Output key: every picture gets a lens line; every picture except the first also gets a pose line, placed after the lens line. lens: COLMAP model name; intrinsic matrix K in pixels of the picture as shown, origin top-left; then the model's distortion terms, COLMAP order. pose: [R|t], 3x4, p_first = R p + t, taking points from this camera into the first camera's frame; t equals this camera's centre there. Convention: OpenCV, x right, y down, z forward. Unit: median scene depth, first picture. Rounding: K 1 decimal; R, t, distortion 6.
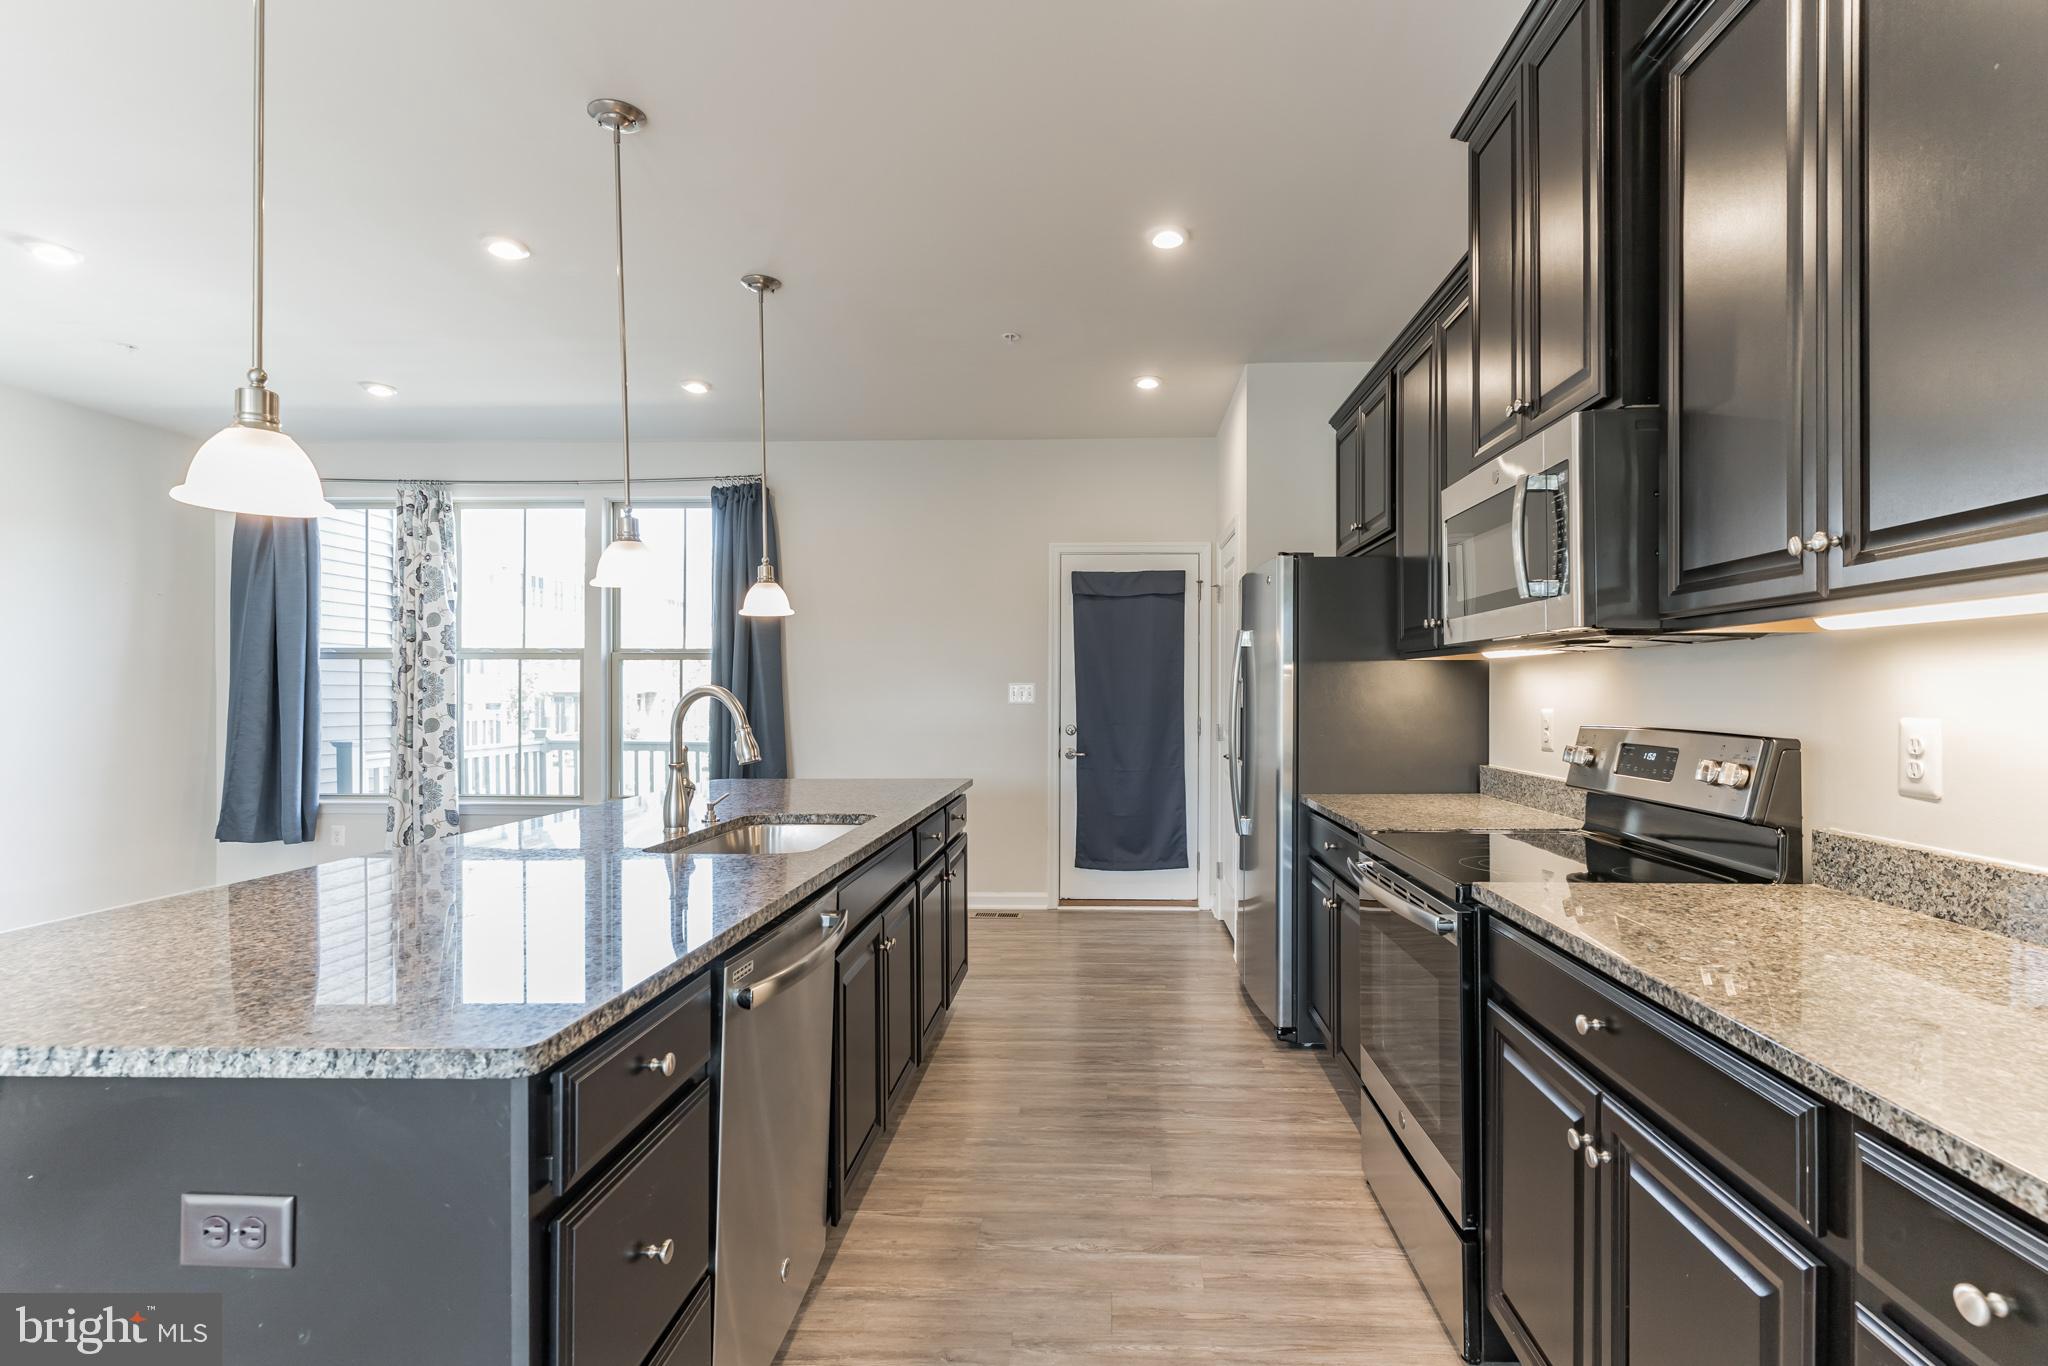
lens RADIAL K [[990.2, 0, 1026.4], [0, 990.2, 685.7], [0, 0, 1]] dist [-0.001175, 0.002436]
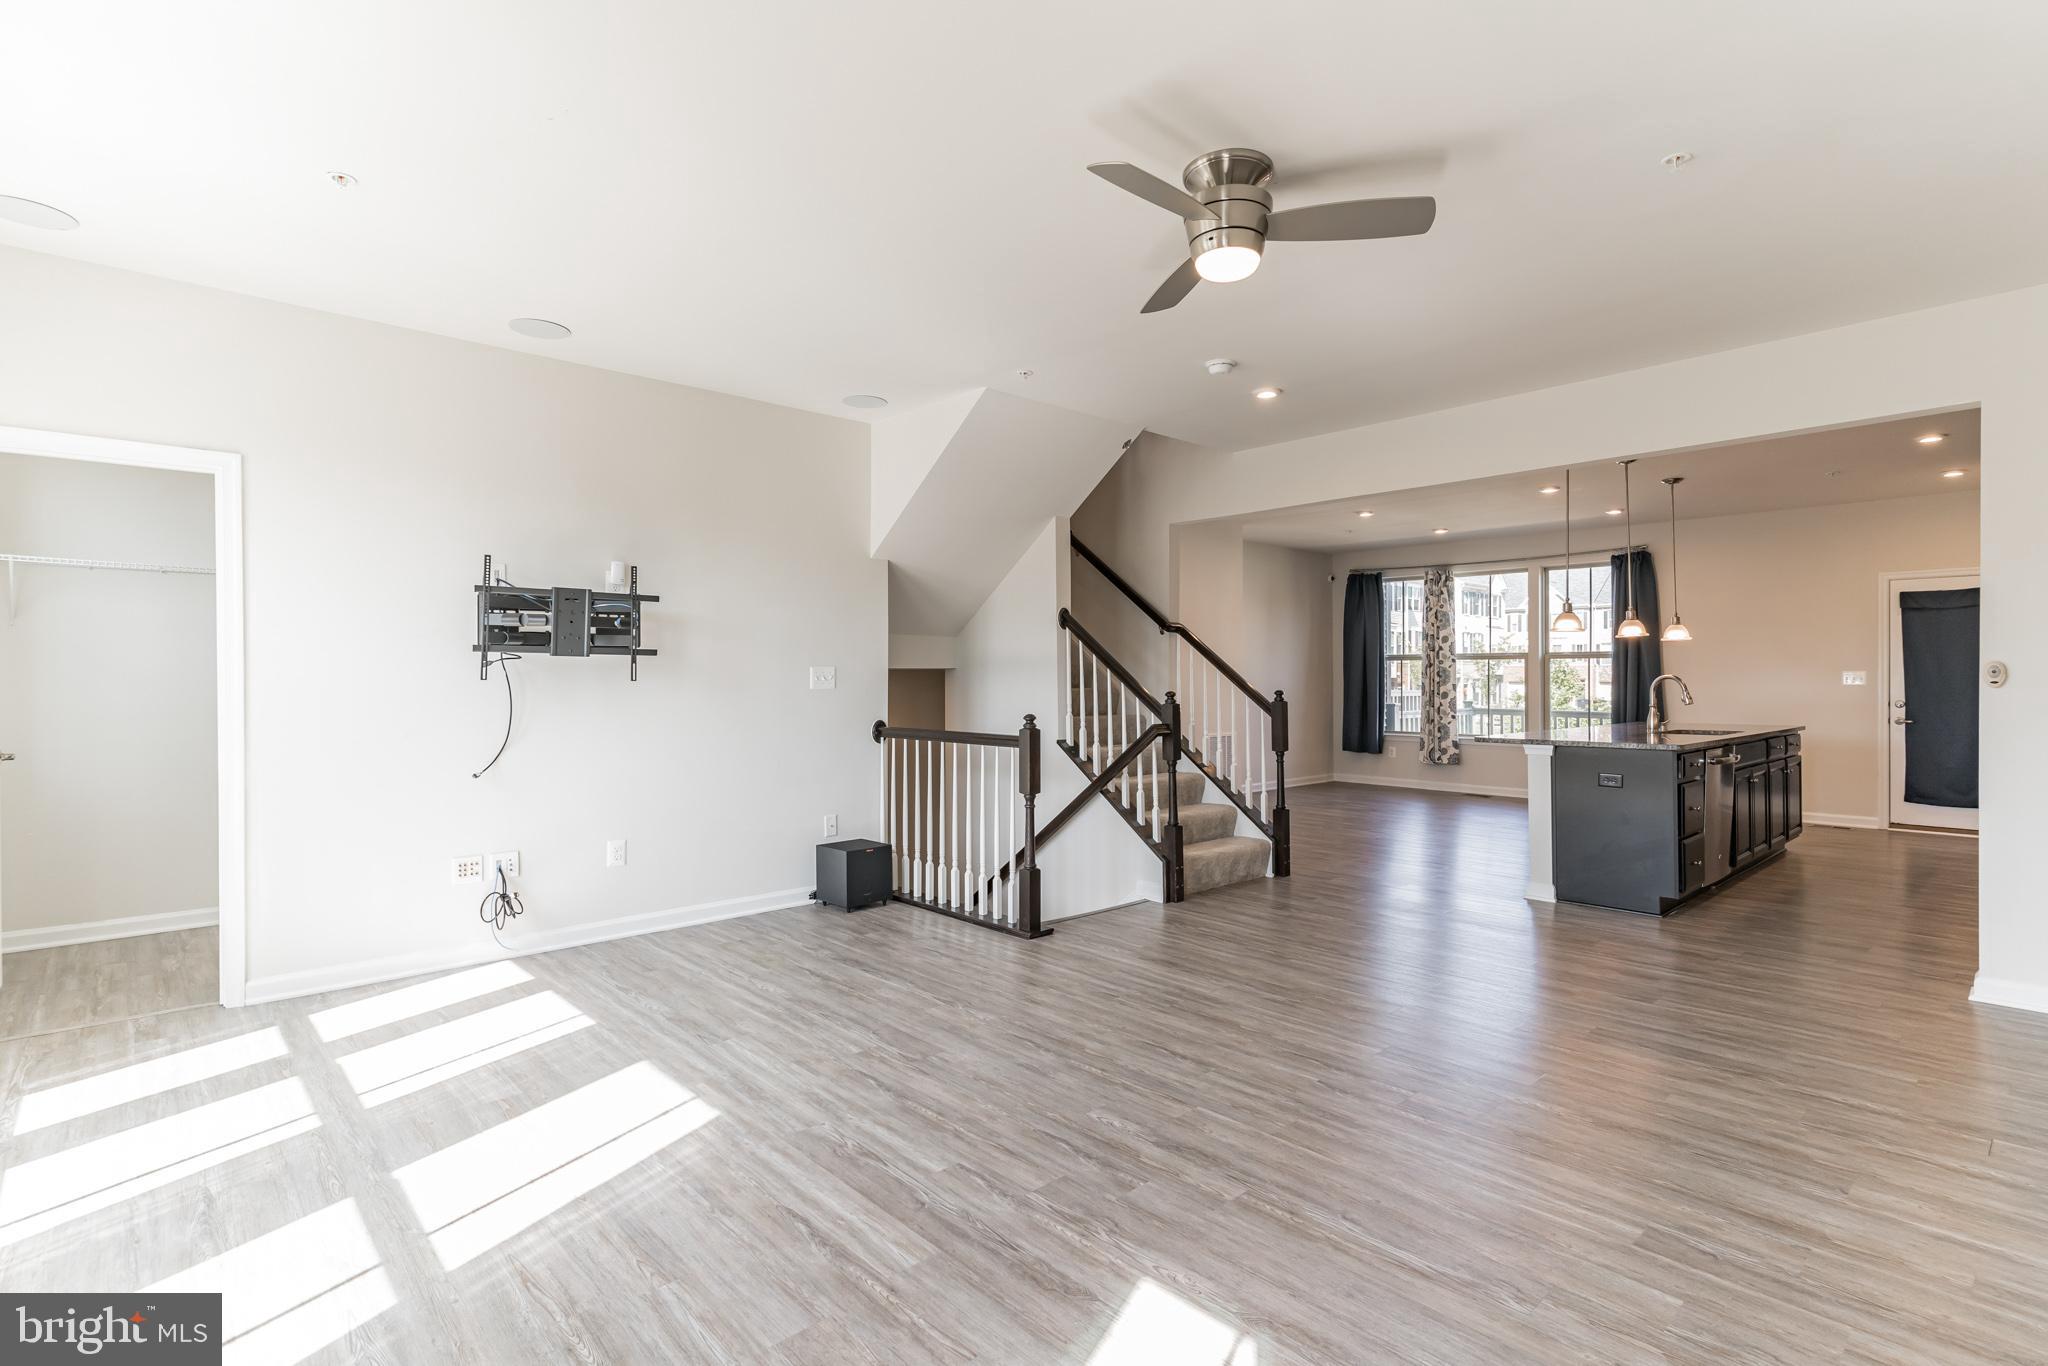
lens RADIAL K [[990.2, 0, 1027.4], [0, 990.2, 672.8], [0, 0, 1]] dist [-0.001175, 0.002436]
pose [[0.736084, -0.004488, -0.676876, 0.088954], [0.005987, 0.999982, -0.000120, -0.007352], [0.676864, -0.003964, 0.736097, -0.916105]]
